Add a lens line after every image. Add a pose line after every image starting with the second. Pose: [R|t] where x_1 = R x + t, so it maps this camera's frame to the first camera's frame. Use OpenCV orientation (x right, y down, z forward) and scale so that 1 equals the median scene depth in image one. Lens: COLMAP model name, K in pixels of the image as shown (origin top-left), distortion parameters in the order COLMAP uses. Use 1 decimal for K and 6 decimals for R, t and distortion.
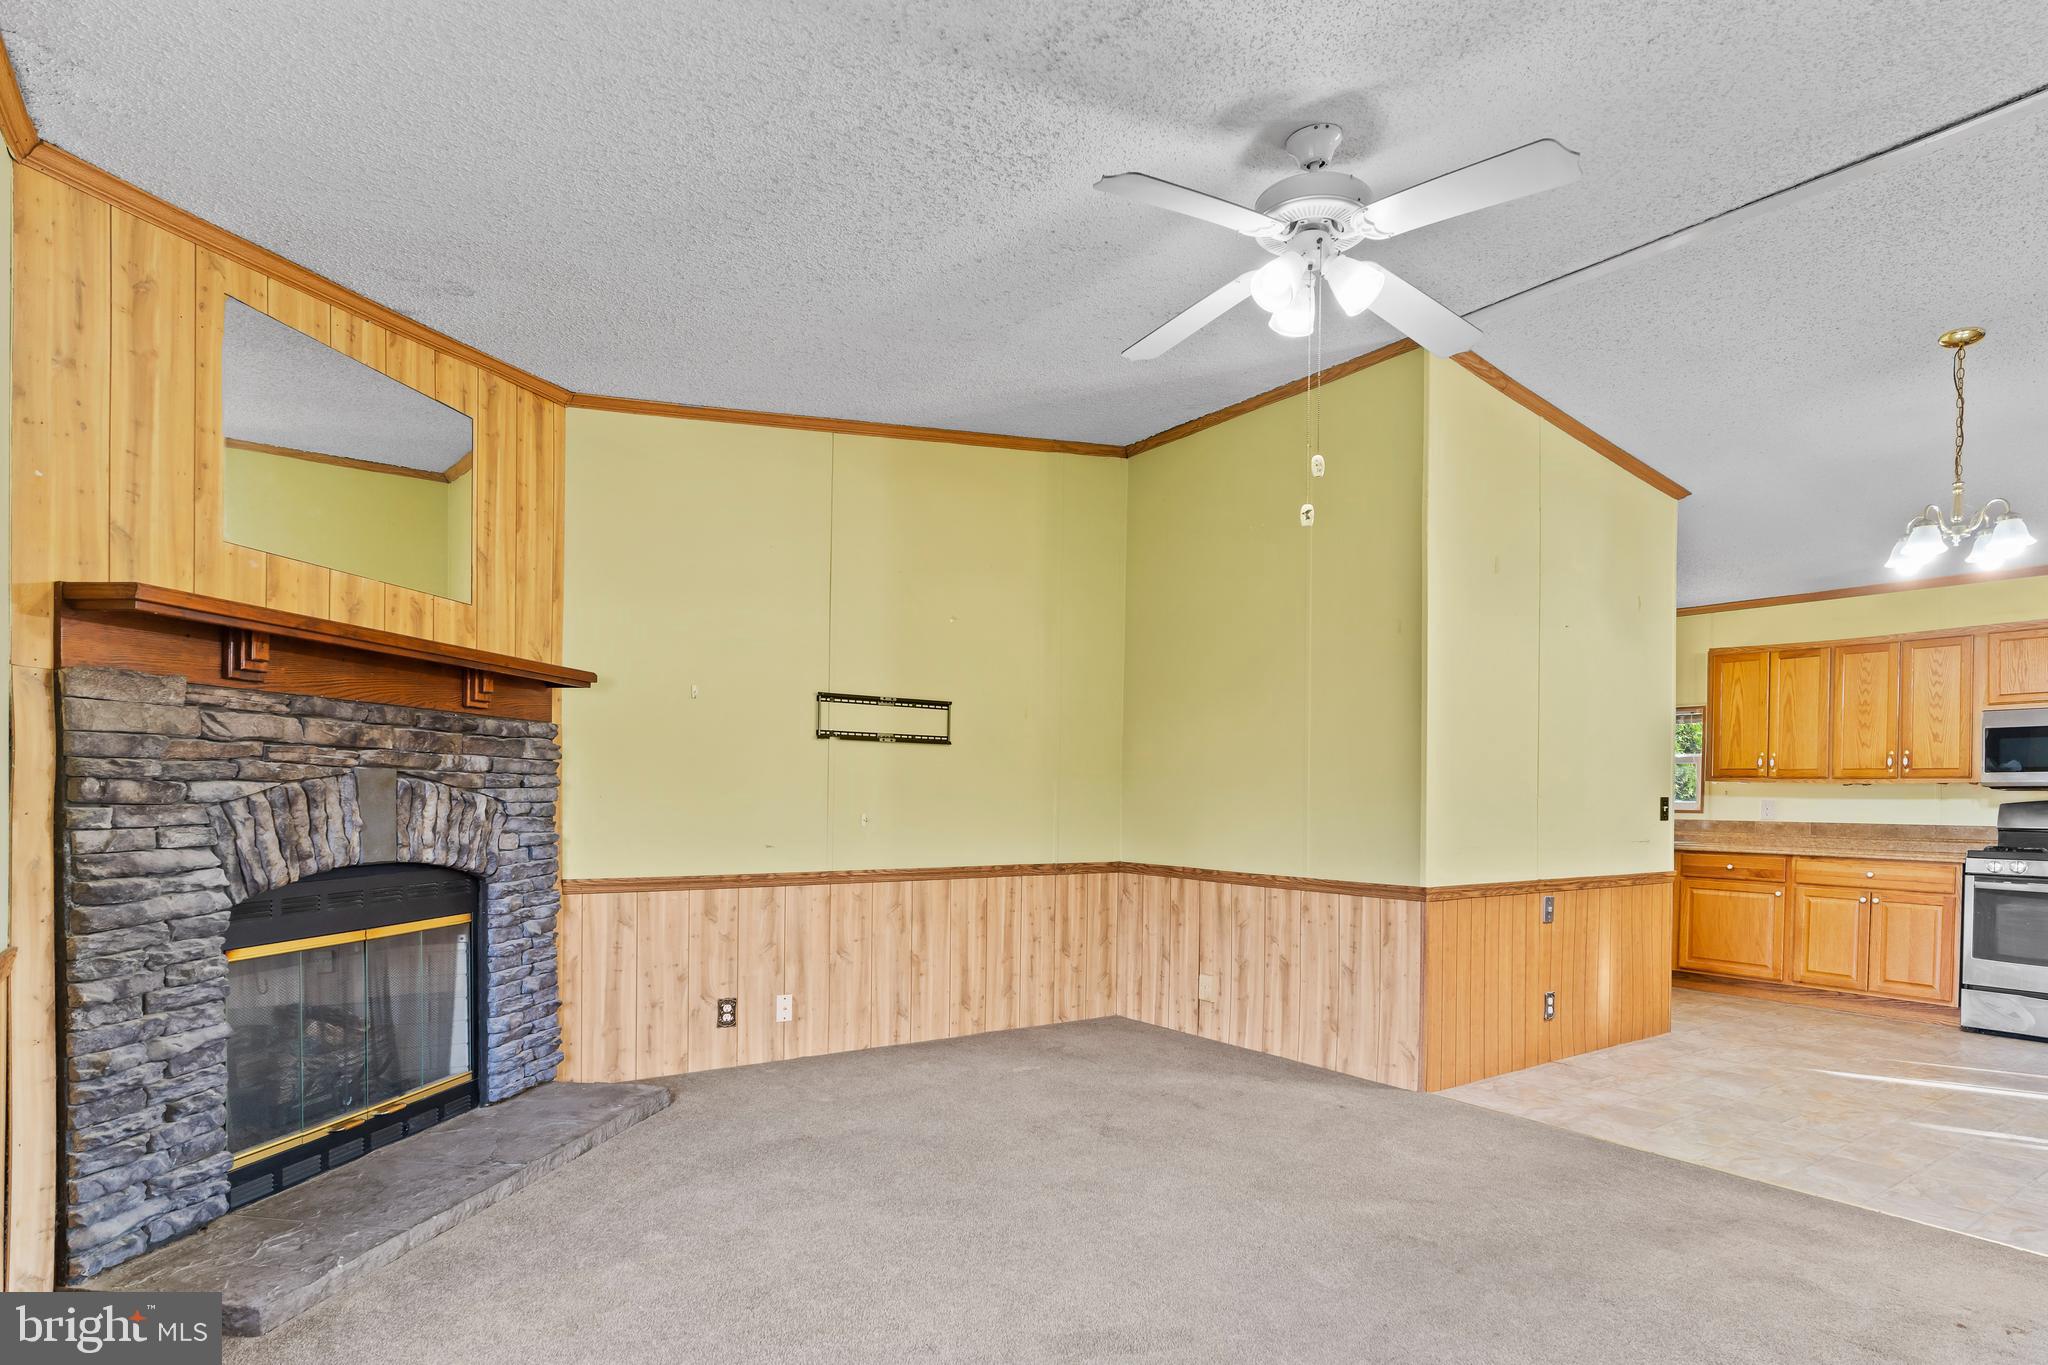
lens RADIAL K [[1089.3, 0, 1033.7], [0, 1089.3, 799.2], [0, 0, 1]] dist [-0.000417, 0.000413]
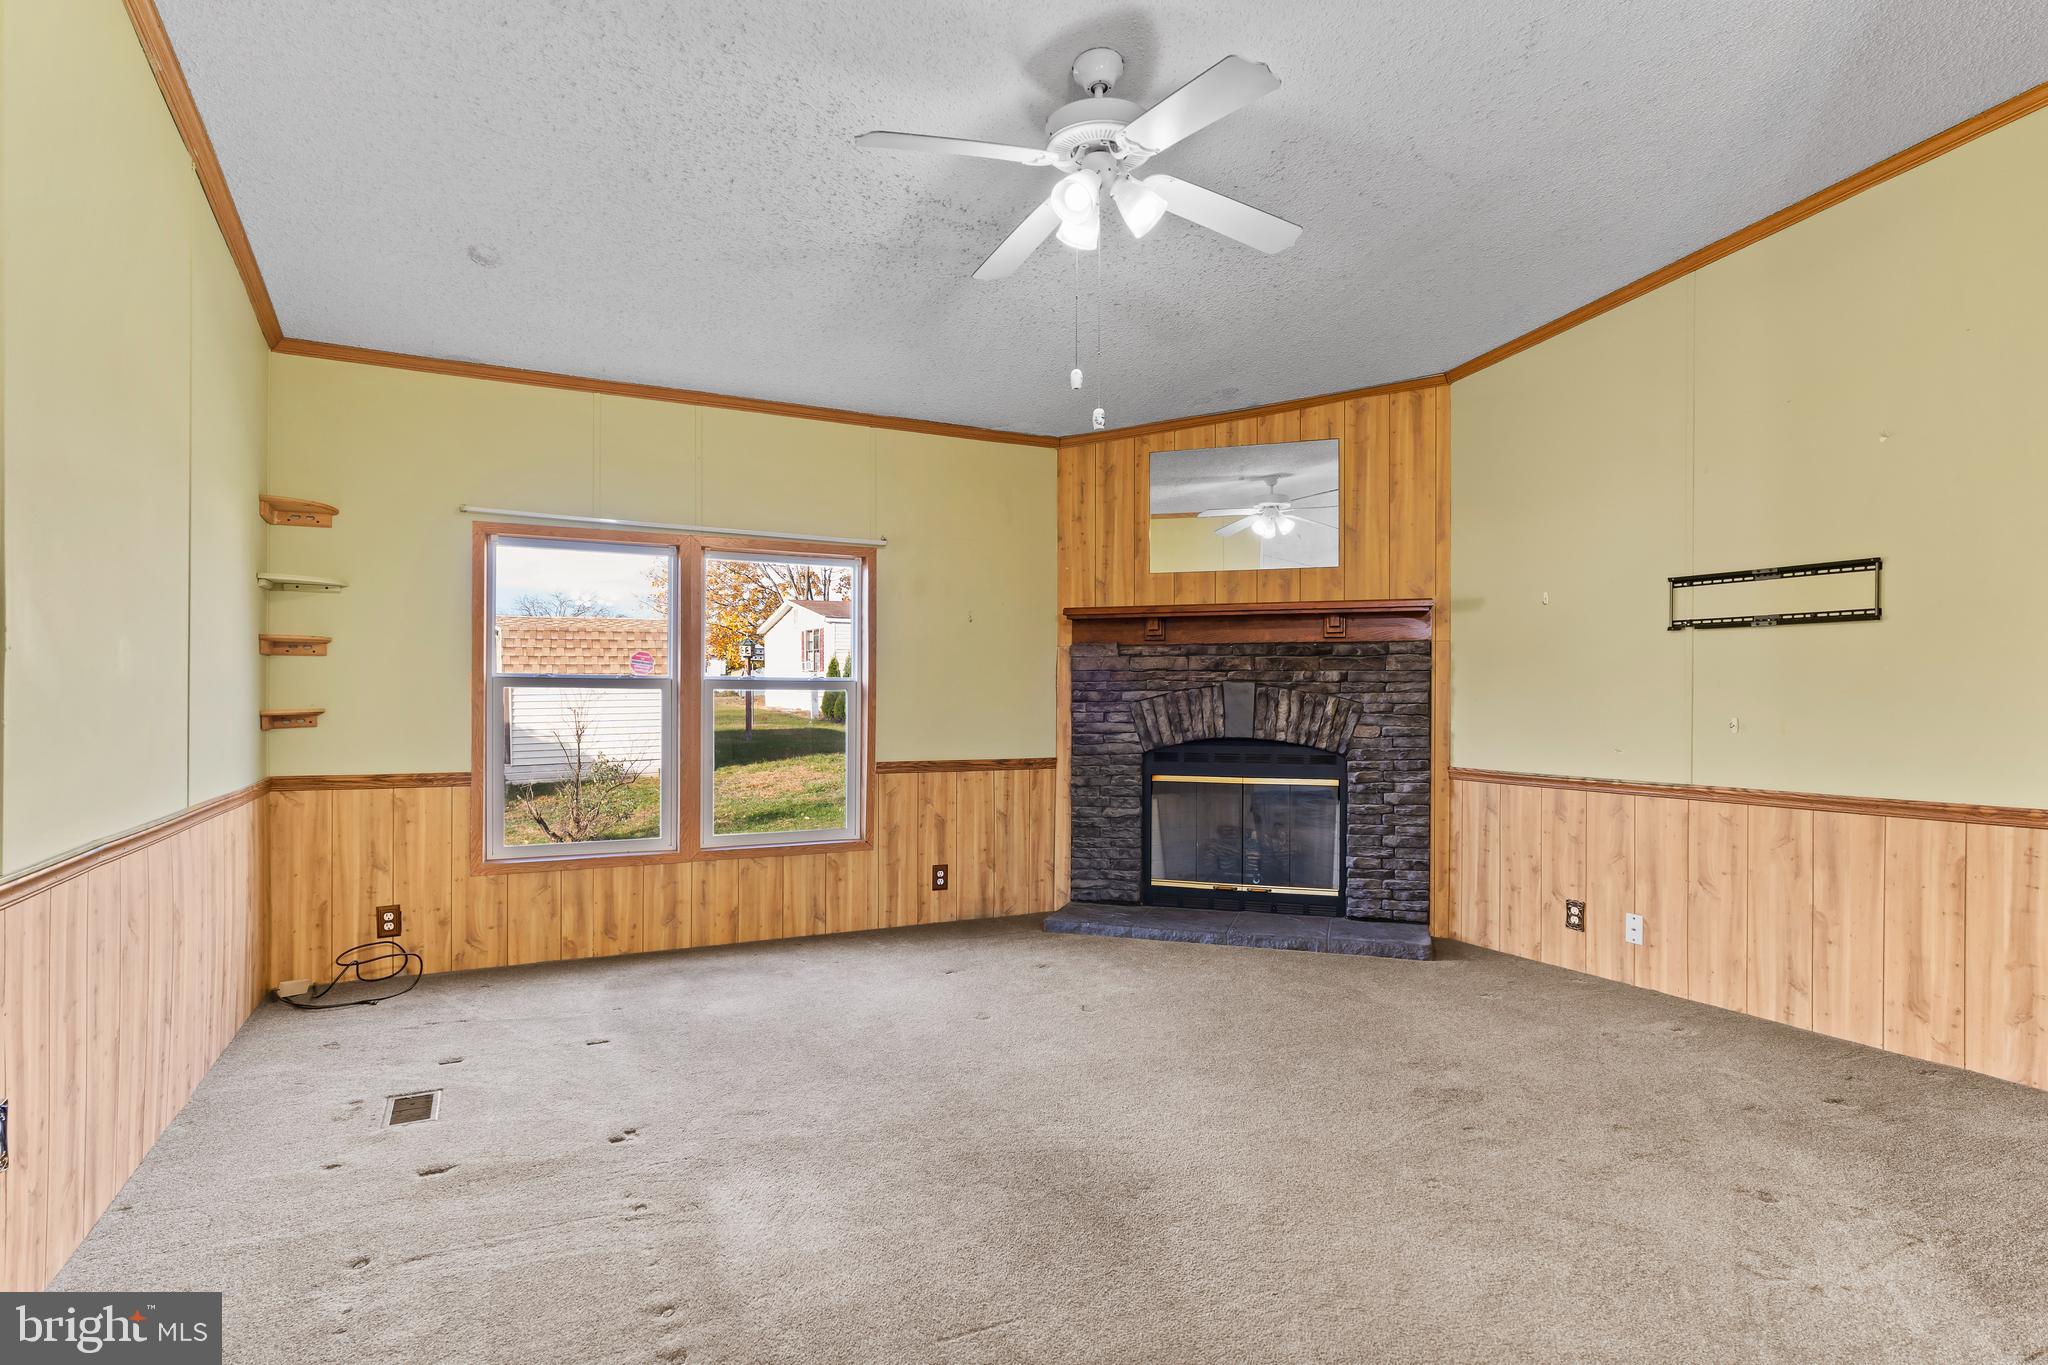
lens RADIAL K [[1089.3, 0, 1019.9], [0, 1089.3, 687.2], [0, 0, 1]] dist [-0.000417, 0.000413]
pose [[-0.161779, -0.022755, -0.986565, 0.888338], [-0.008781, 0.999728, -0.021619, 0.015364], [0.986788, 0.005165, -0.161935, 0.744190]]
